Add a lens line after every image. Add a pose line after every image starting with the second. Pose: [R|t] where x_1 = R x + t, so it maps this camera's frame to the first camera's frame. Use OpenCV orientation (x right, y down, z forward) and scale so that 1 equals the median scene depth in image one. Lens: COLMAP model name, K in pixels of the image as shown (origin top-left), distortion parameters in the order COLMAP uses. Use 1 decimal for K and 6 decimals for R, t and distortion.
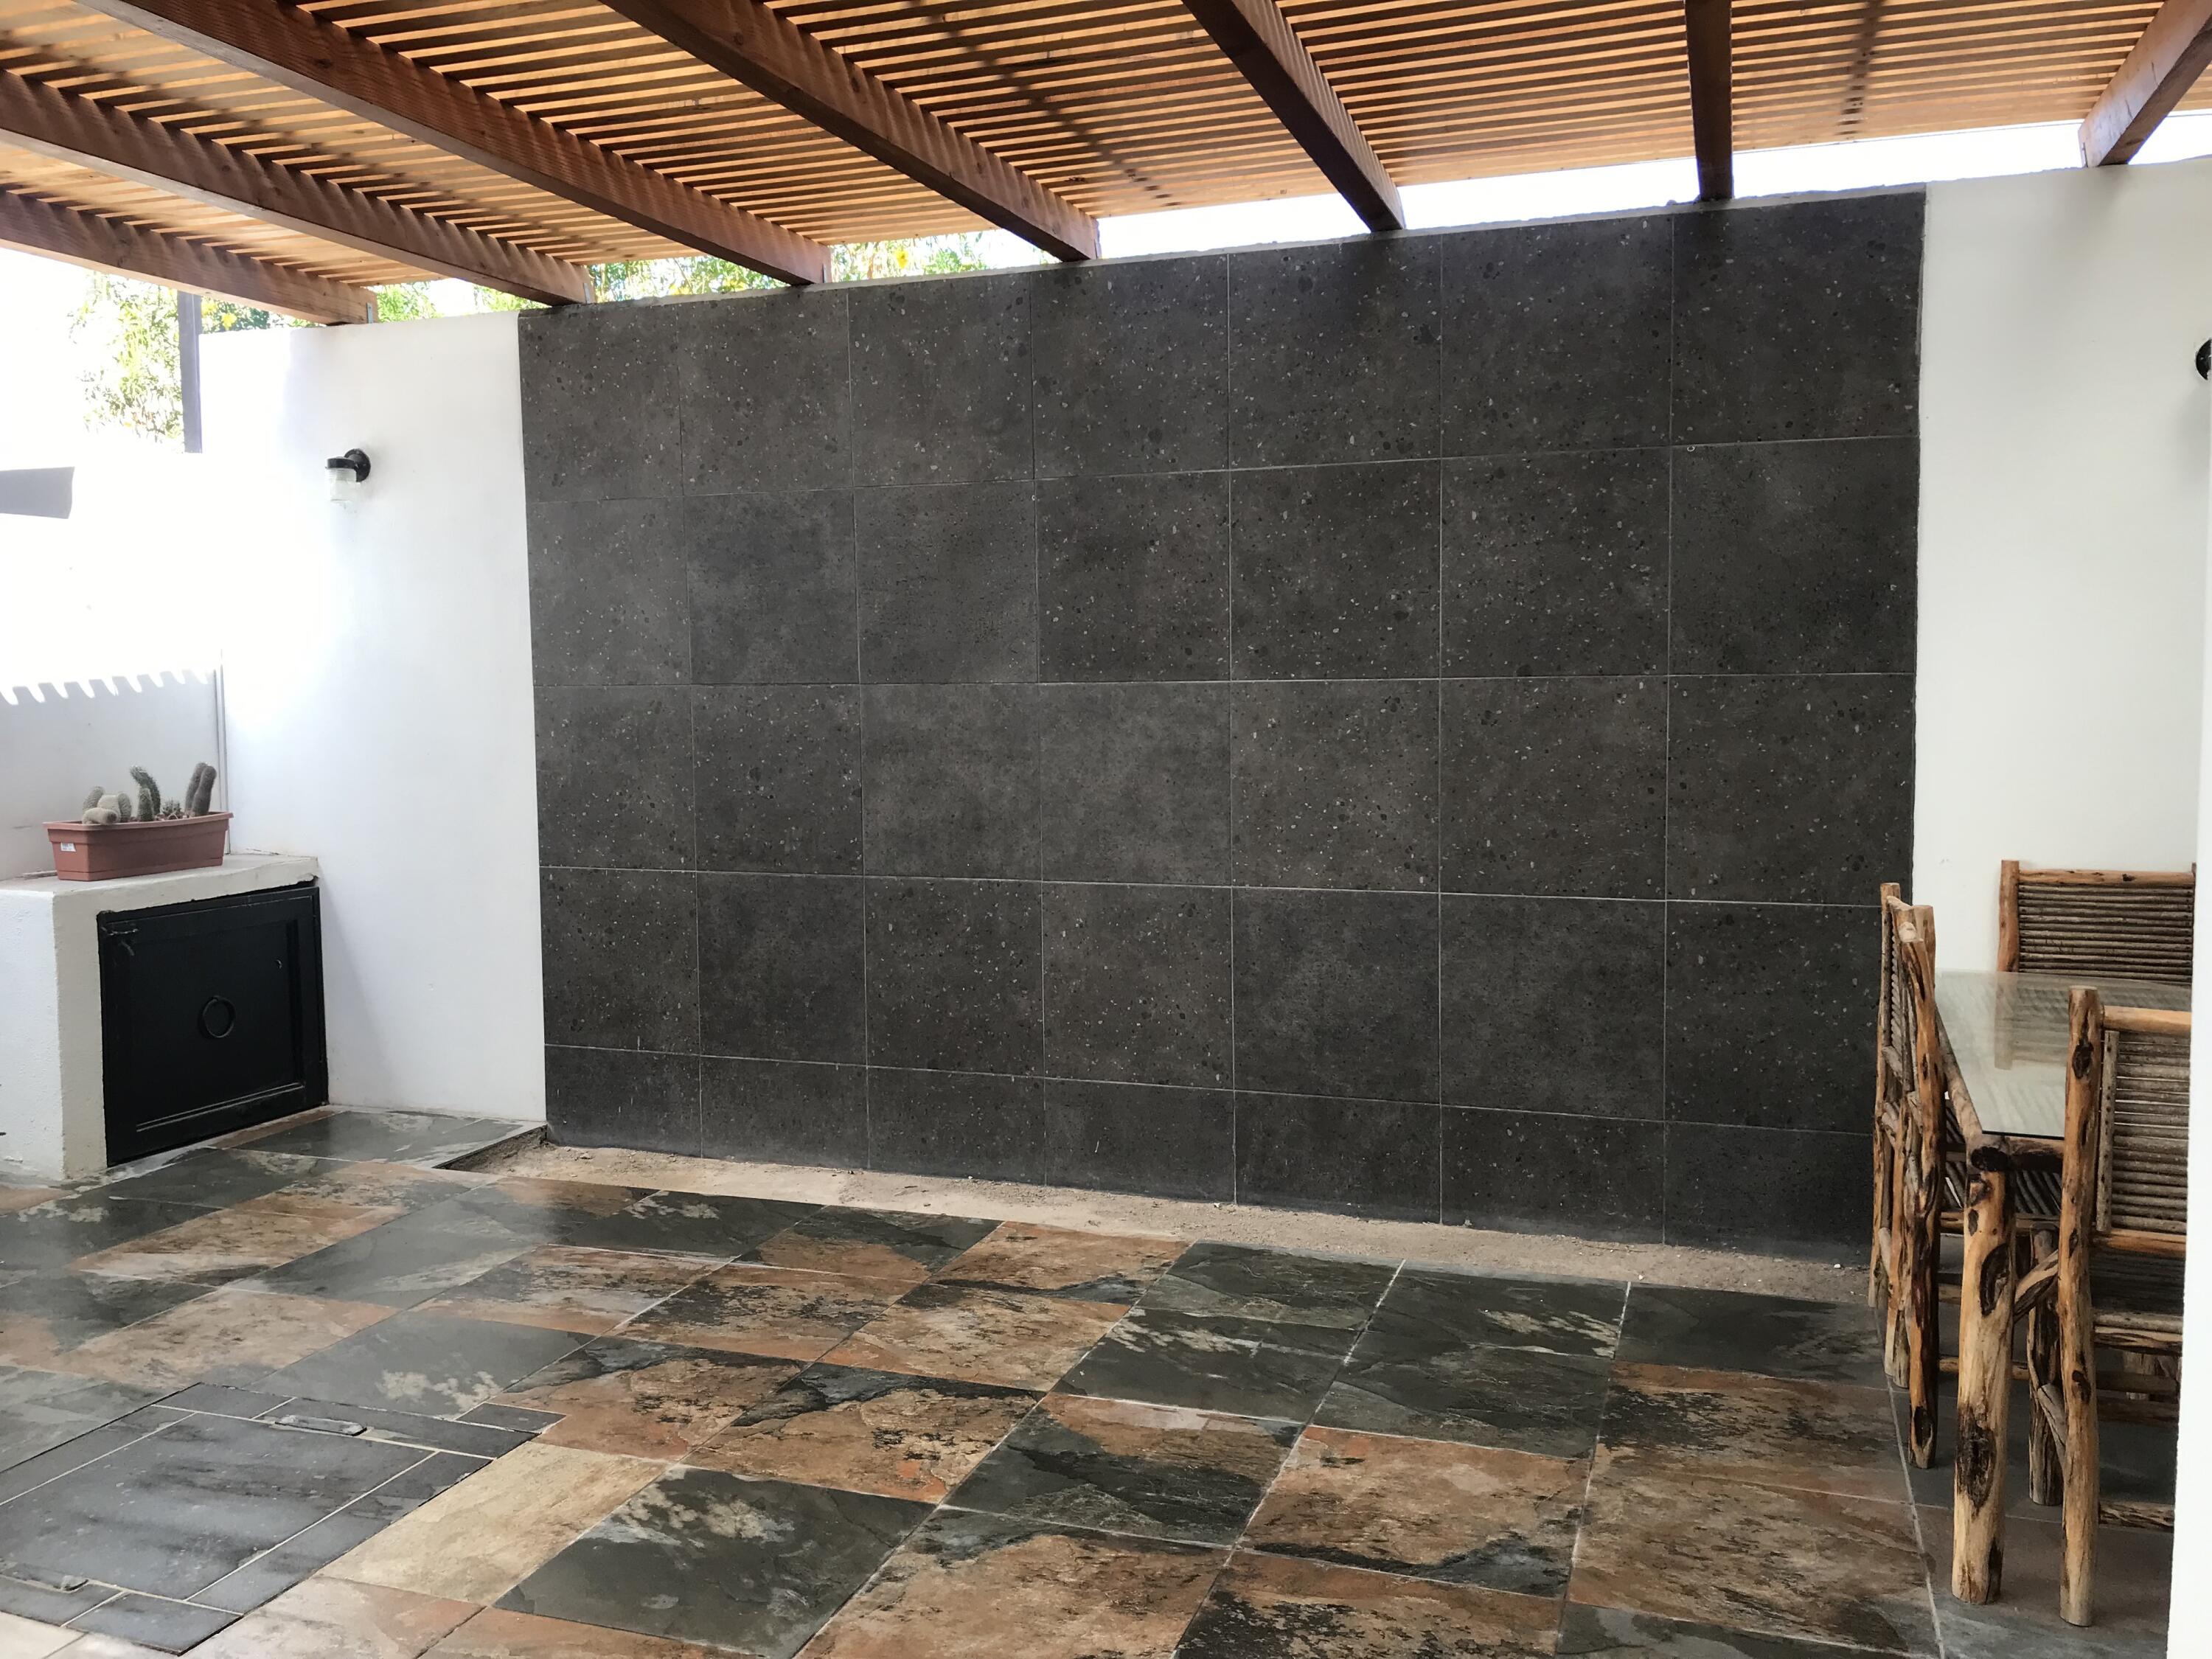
lens RADIAL K [[1809.5, 0, 1086.8], [0, 1809.5, 801.7], [0, 0, 1]] dist [0.056484, -0.121704]
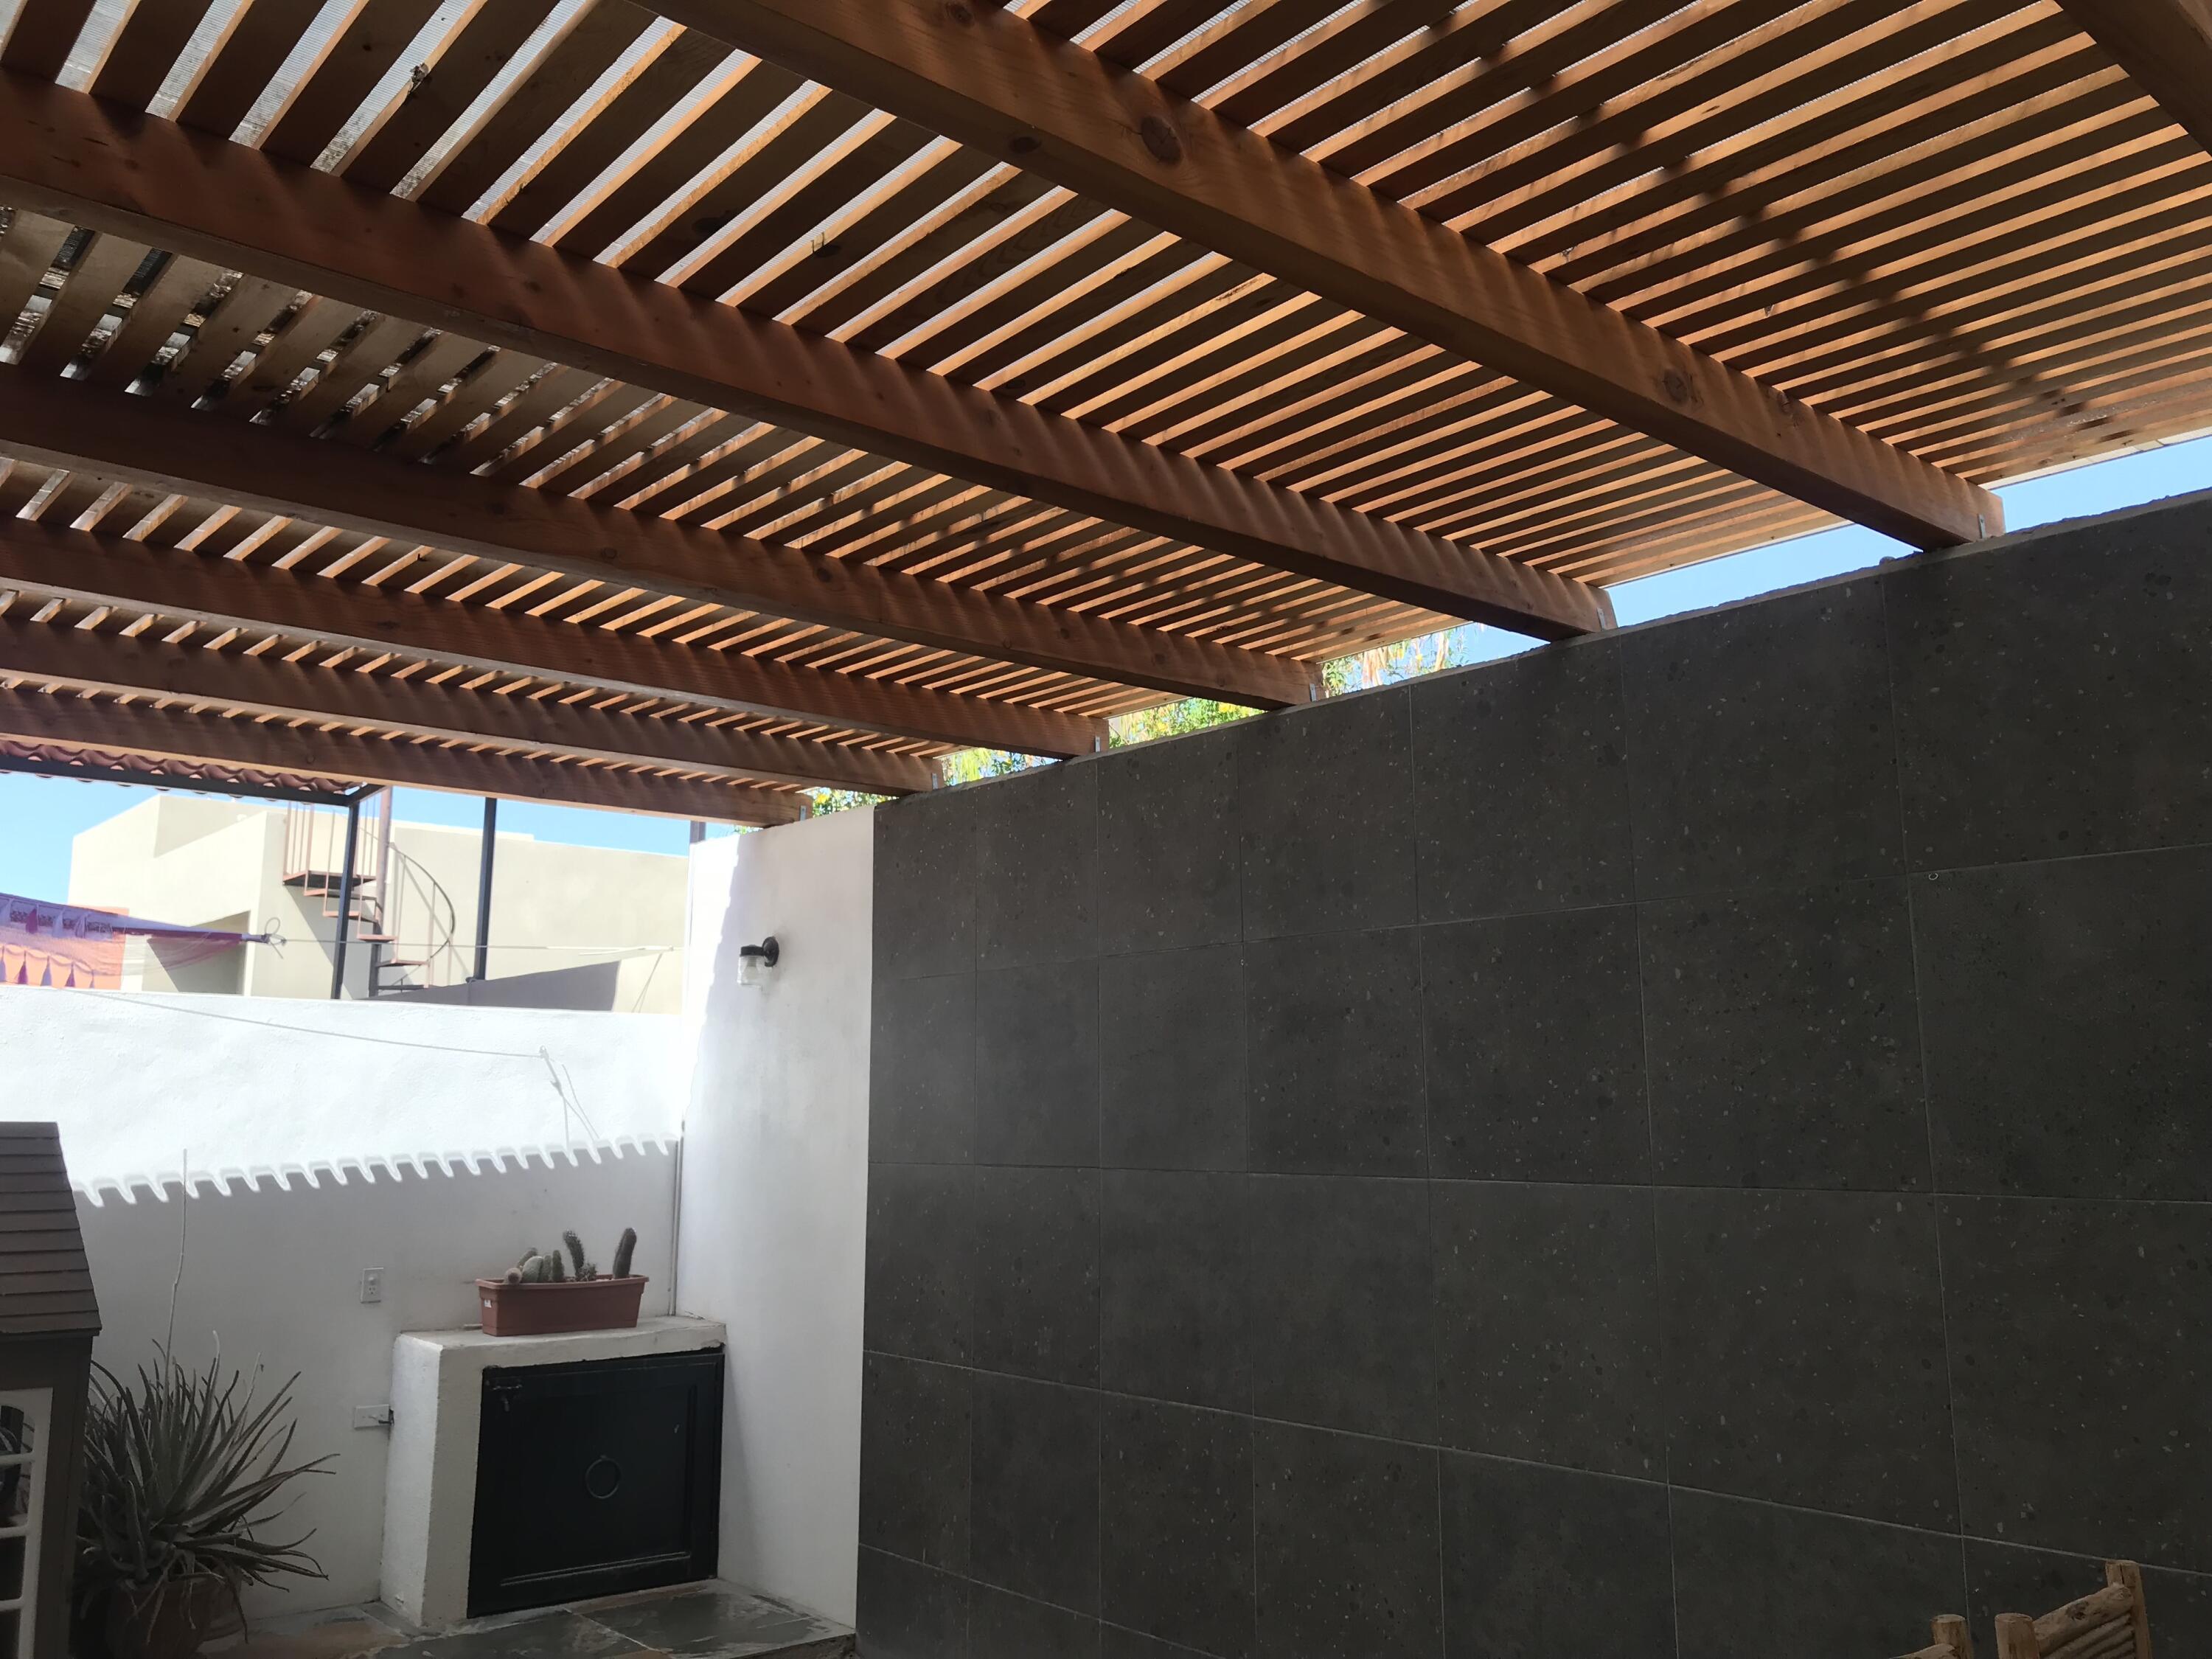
lens RADIAL K [[1812.5, 0, 1098.7], [0, 1812.5, 800.2], [0, 0, 1]] dist [0.009571, 0.002377]
pose [[0.866223, -0.077027, -0.493685, 0.366010], [-0.045781, 0.971654, -0.231930, -0.036517], [0.497556, 0.223505, 0.838143, 0.200871]]
